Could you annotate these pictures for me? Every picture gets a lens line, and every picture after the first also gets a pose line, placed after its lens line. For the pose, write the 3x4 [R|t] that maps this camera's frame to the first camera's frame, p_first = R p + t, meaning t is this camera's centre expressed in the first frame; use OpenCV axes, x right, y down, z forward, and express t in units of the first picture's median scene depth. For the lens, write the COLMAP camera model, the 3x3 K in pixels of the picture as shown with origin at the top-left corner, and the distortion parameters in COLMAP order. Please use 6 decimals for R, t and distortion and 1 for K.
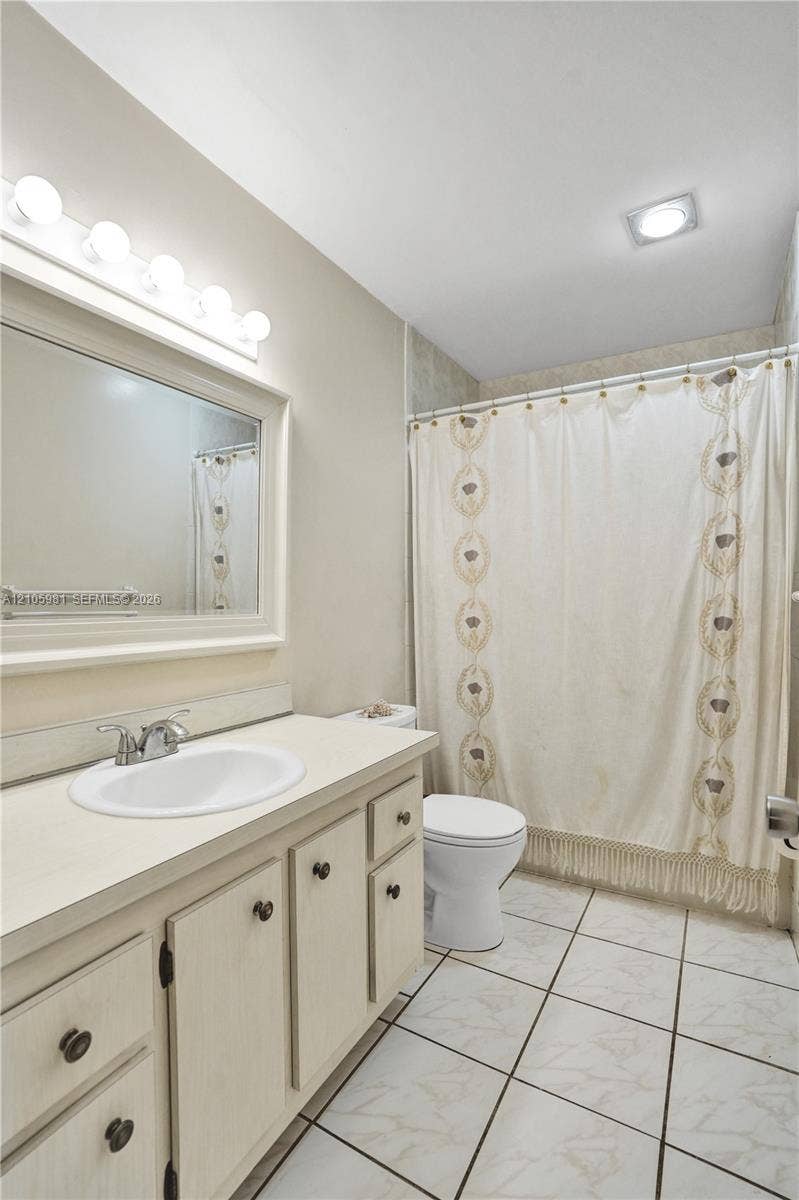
lens RADIAL K [[570.5, 0, 399.5], [0, 570.5, 600.0], [0, 0, 1]] dist [-0.047207, 0.000227]
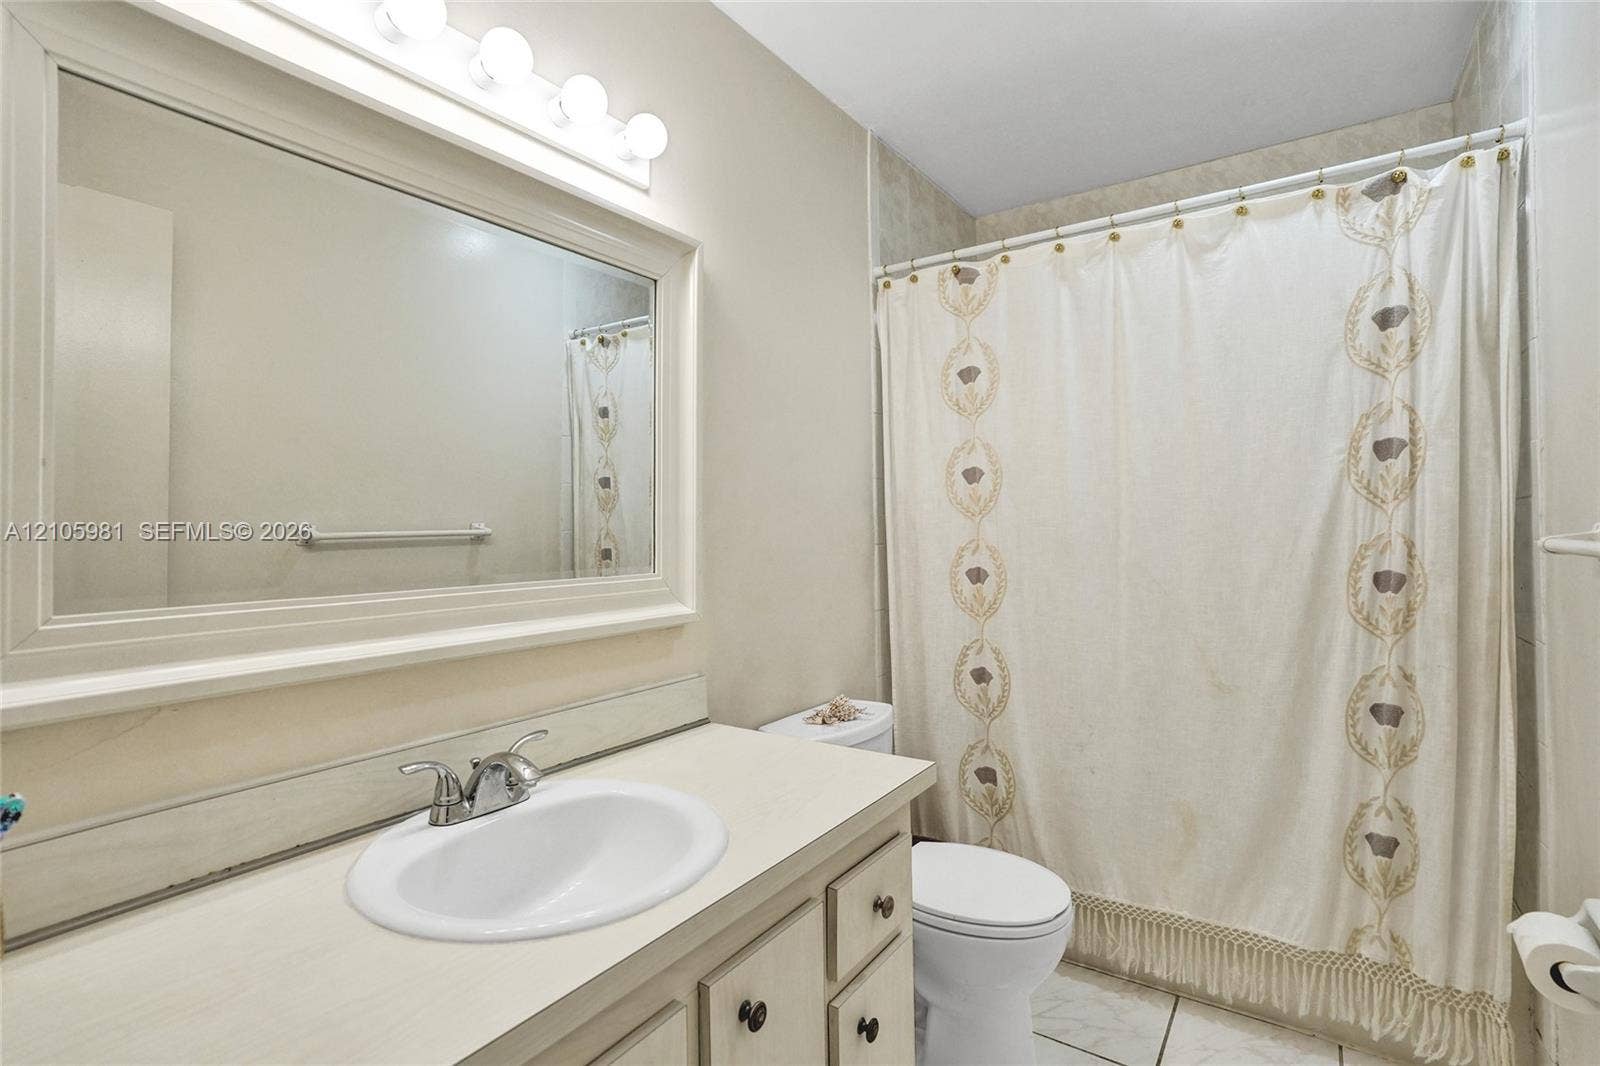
lens RADIAL K [[731.4, 0, 799.2], [0, 731.4, 512.1], [0, 0, 1]] dist [-0.033192, 0.011566]
pose [[0.997396, -0.010569, -0.071336, -0.018668], [0.010269, 0.999937, -0.004562, -0.037939], [0.071380, 0.003818, 0.997442, 0.154817]]
